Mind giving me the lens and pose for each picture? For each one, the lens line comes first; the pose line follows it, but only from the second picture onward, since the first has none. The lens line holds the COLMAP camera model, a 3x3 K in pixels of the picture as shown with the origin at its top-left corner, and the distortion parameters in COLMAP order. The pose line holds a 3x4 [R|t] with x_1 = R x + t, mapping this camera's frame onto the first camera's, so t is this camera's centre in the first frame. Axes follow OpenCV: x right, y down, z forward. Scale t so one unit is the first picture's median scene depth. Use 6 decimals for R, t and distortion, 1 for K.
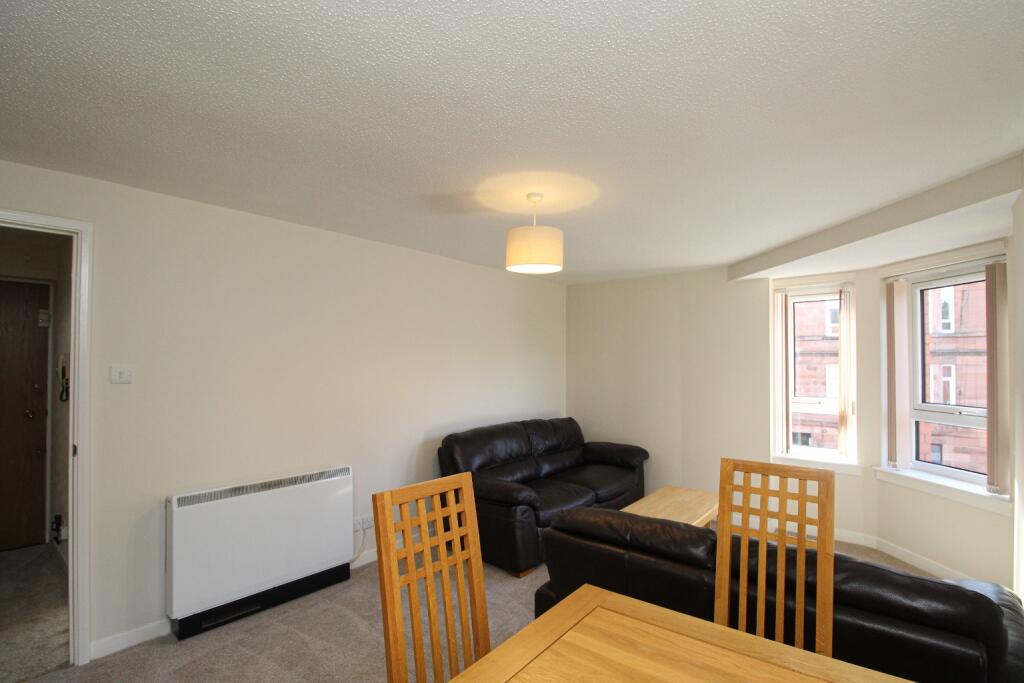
lens RADIAL K [[490.1, 0, 513.5], [0, 490.1, 350.7], [0, 0, 1]] dist [-0.001119, -0.000660]
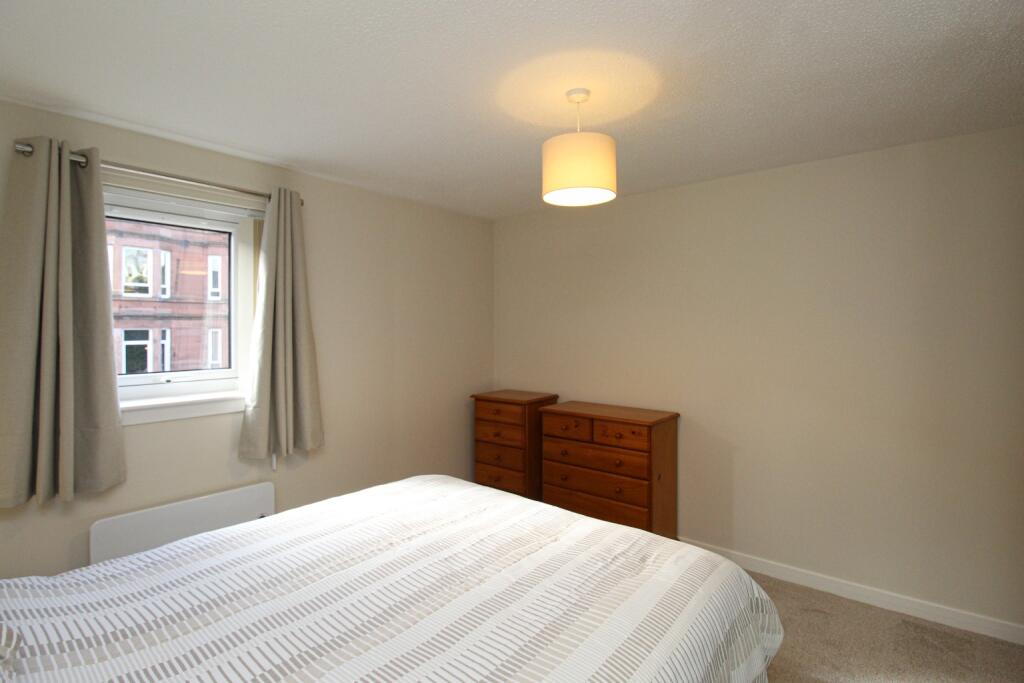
lens RADIAL K [[490.1, 0, 513.7], [0, 490.1, 334.8], [0, 0, 1]] dist [-0.001119, -0.000660]
pose [[0.032009, -0.012688, 0.999407, -0.134694], [-0.025945, 0.999572, 0.013522, 0.009250], [-0.999151, -0.026362, 0.031666, 0.222601]]
